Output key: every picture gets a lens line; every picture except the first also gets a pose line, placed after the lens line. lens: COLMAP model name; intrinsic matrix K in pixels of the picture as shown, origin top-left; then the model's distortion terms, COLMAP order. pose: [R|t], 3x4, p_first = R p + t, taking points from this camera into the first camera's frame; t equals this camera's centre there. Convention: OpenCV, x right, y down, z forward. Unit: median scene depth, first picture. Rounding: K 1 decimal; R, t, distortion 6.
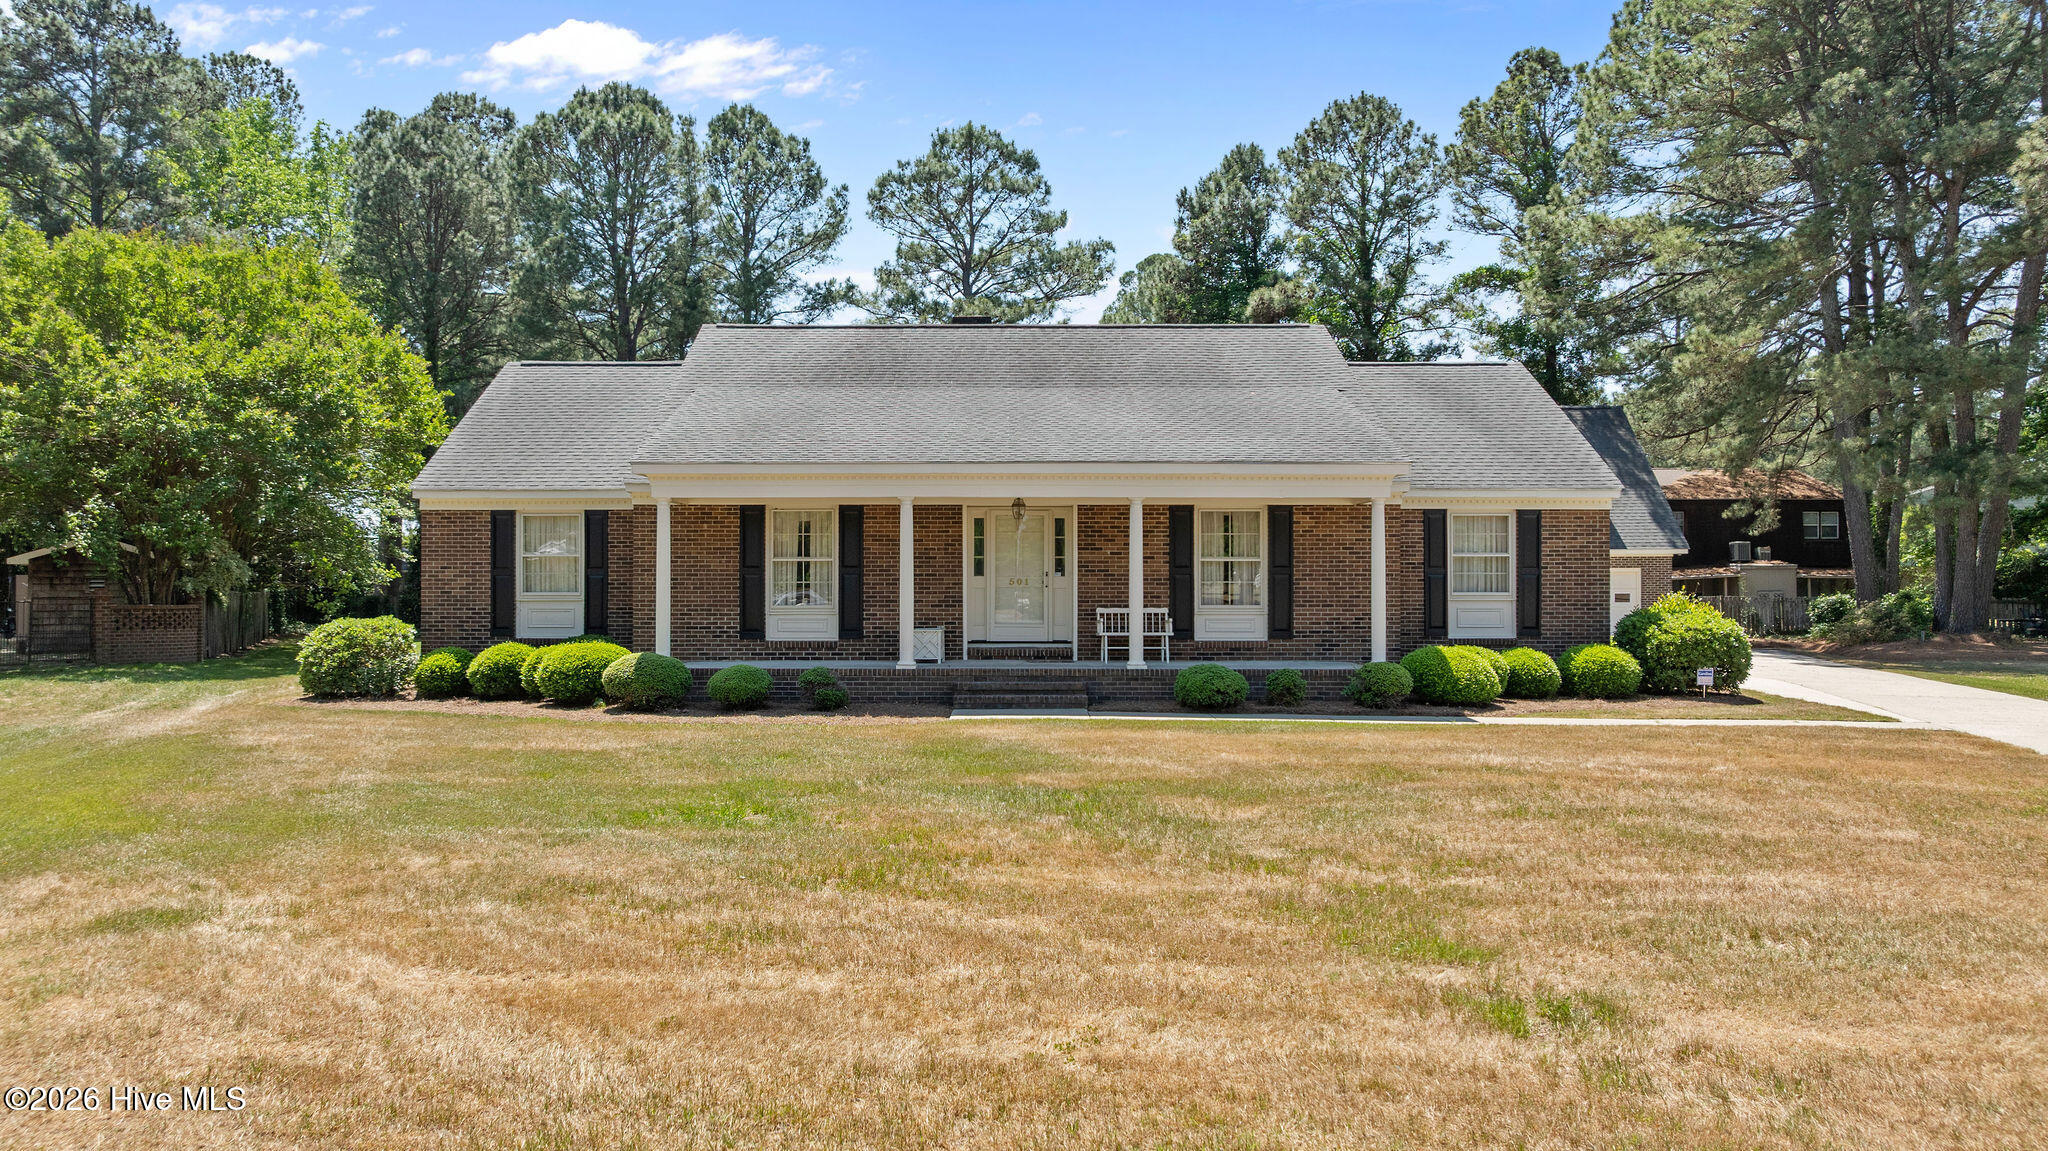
lens RADIAL K [[1540.3, 0, 1024.0], [0, 1540.3, 575.5], [0, 0, 1]] dist [-0.016588, -0.004507]
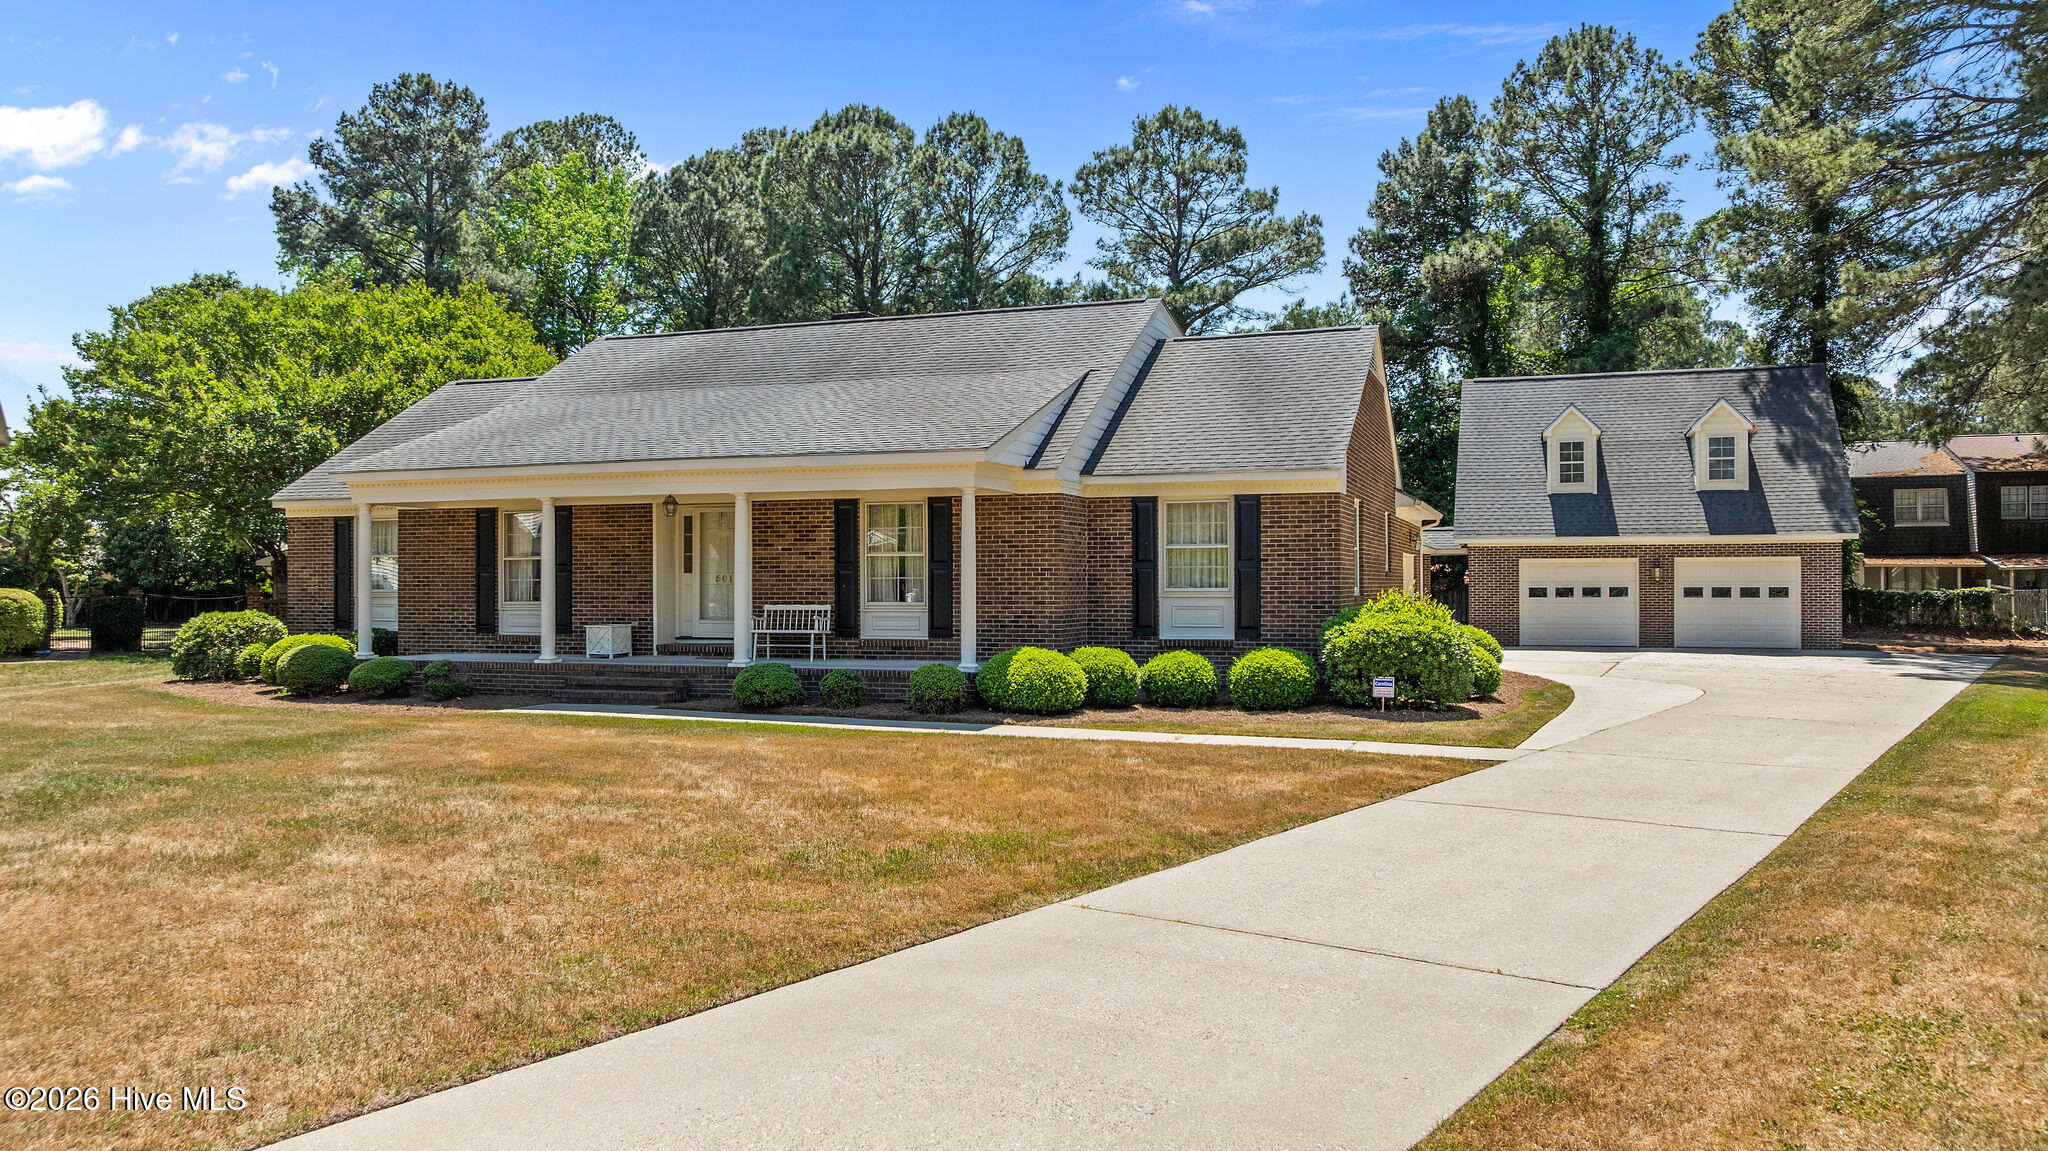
lens RADIAL K [[1601.5, 0, 1021.6], [0, 1601.5, 444.3], [0, 0, 1]] dist [-0.038272, -0.003135]
pose [[0.933270, -0.034752, -0.357491, 0.537954], [0.005701, 0.996616, -0.081999, 0.003243], [0.359131, 0.074489, 0.930310, 0.093101]]
